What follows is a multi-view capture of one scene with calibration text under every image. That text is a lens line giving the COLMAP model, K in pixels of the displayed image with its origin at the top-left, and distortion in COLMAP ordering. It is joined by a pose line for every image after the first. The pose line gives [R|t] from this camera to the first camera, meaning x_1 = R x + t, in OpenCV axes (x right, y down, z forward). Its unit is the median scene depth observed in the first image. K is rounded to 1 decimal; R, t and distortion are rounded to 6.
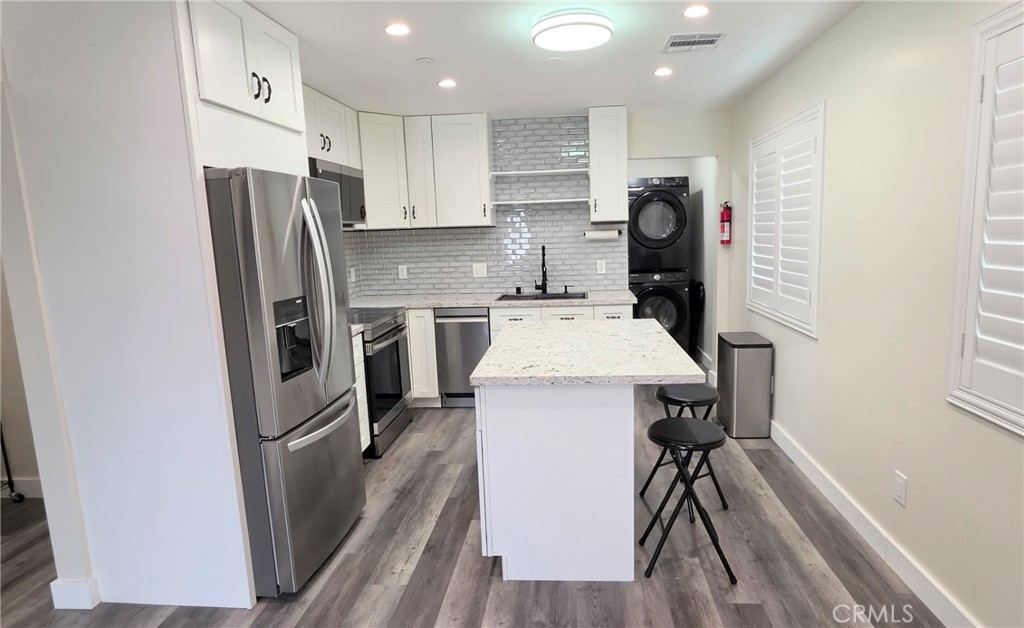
lens RADIAL K [[549.9, 0, 530.2], [0, 549.9, 315.0], [0, 0, 1]] dist [0.001238, 0.000066]
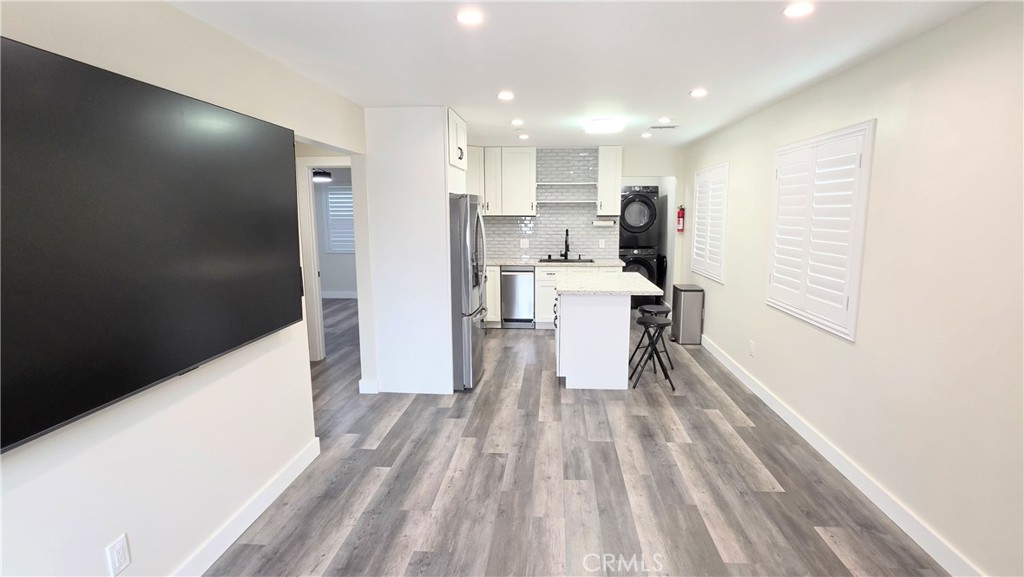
lens RADIAL K [[504.2, 0, 516.3], [0, 504.2, 295.3], [0, 0, 1]] dist [-0.002002, 0.000660]
pose [[0.999549, 0.026954, 0.013263, -0.202945], [-0.027123, 0.999551, 0.012769, 0.076137], [-0.012913, -0.013123, 0.999831, -0.689553]]
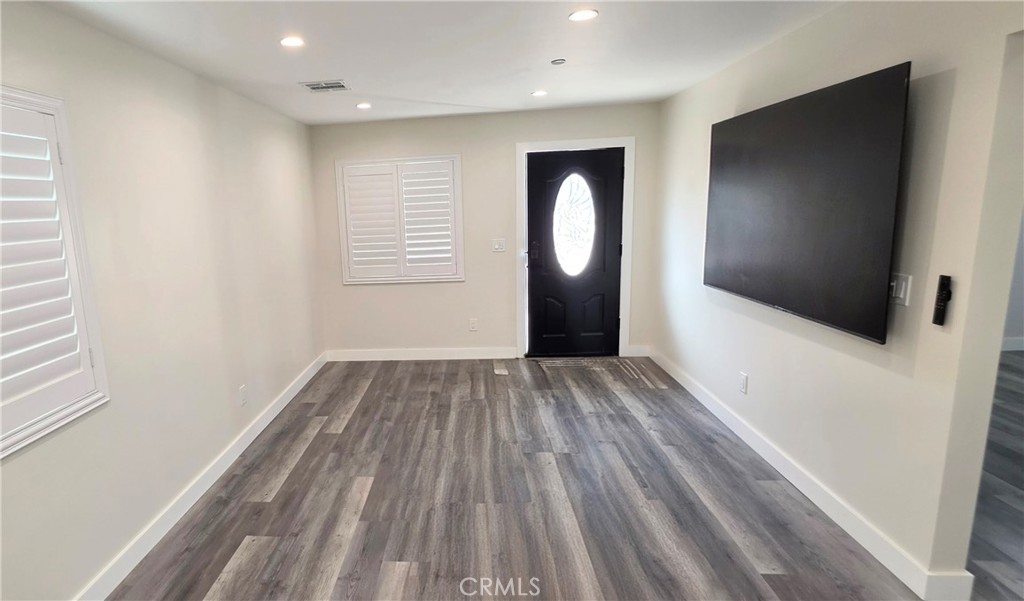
lens RADIAL K [[536.4, 0, 420.7], [0, 536.4, 289.7], [0, 0, 1]] dist [-0.001259, 0.000325]
pose [[-0.996758, 0.076294, 0.025542, -0.026050], [0.080450, 0.949010, 0.304809, -0.175323], [-0.000985, 0.305875, -0.952071, 0.872525]]
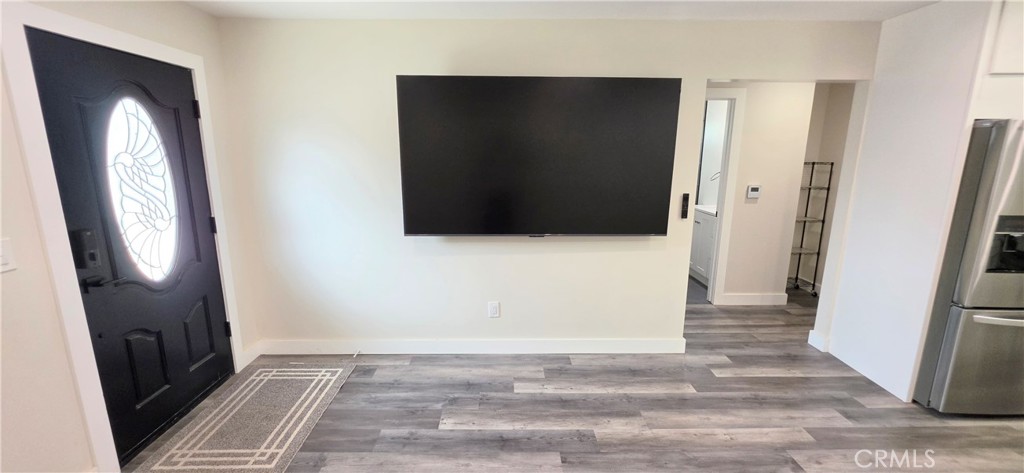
lens RADIAL K [[414.7, 0, 510.0], [0, 414.7, 236.9], [0, 0, 1]] dist [-0.002008, 0.000039]
pose [[0.095142, 0.239894, -0.966126, 0.289968], [-0.157536, 0.961927, 0.223337, -0.006152], [0.982919, 0.130951, 0.129311, -0.228696]]
